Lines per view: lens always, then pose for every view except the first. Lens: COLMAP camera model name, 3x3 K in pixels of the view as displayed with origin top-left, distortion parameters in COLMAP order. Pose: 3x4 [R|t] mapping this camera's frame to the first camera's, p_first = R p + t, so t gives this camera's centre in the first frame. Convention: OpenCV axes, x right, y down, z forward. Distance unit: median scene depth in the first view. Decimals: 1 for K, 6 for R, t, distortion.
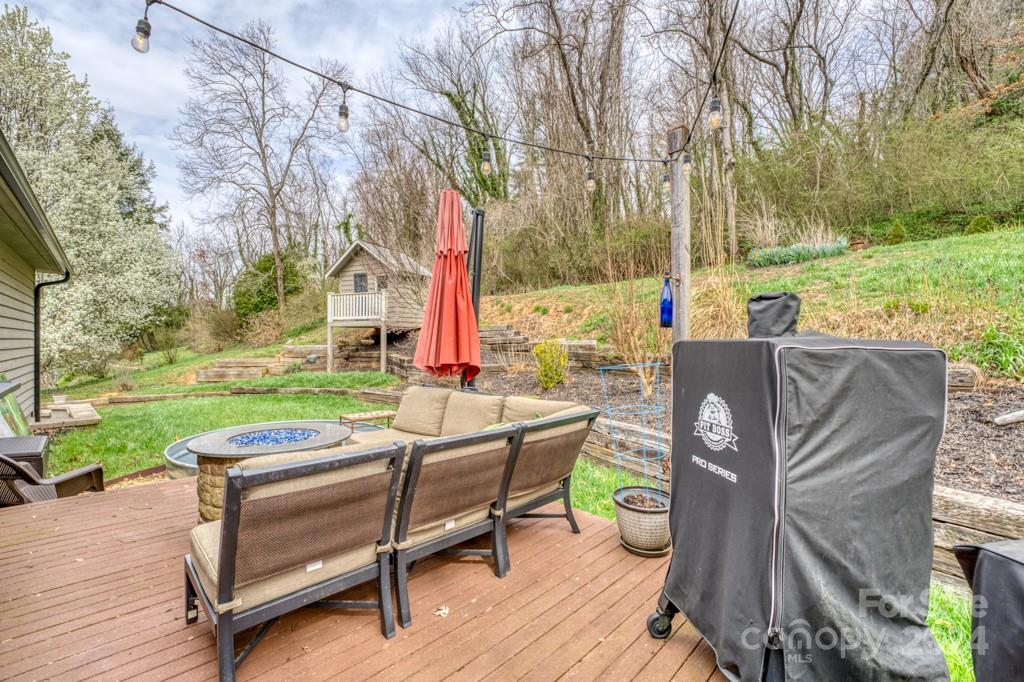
lens RADIAL K [[418.1, 0, 507.9], [0, 418.1, 343.4], [0, 0, 1]] dist [-0.020007, 0.000057]
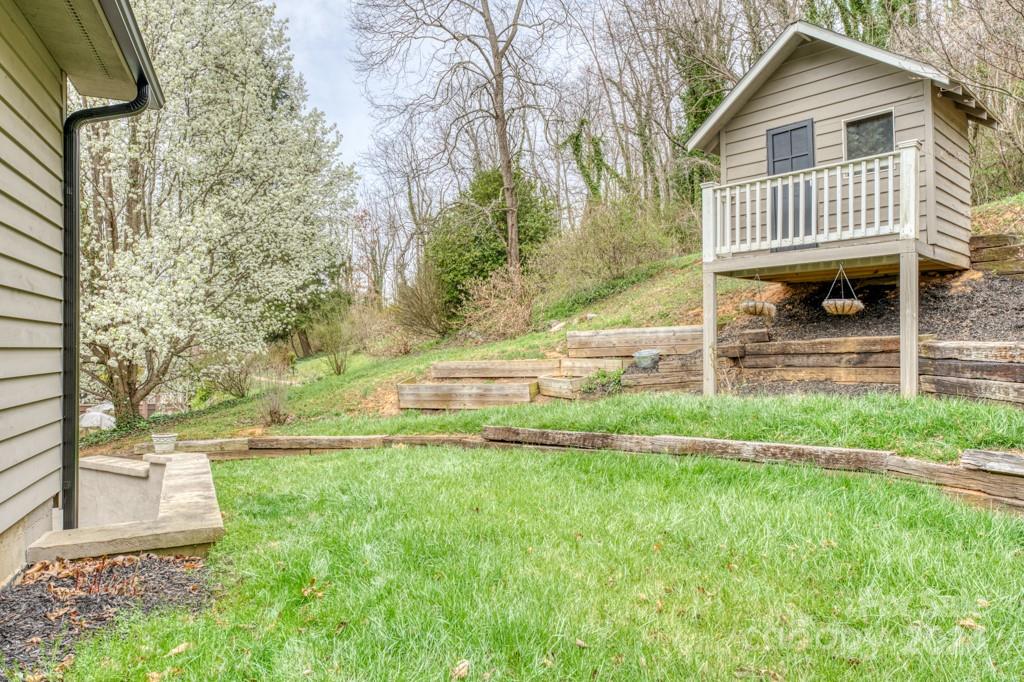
lens RADIAL K [[699.7, 0, 513.9], [0, 699.7, 343.3], [0, 0, 1]] dist [0.002307, -0.000619]
pose [[0.914703, -0.008893, -0.404029, -0.311803], [0.004415, 0.999918, -0.012015, 0.028018], [0.404103, 0.009206, 0.914667, 0.327744]]
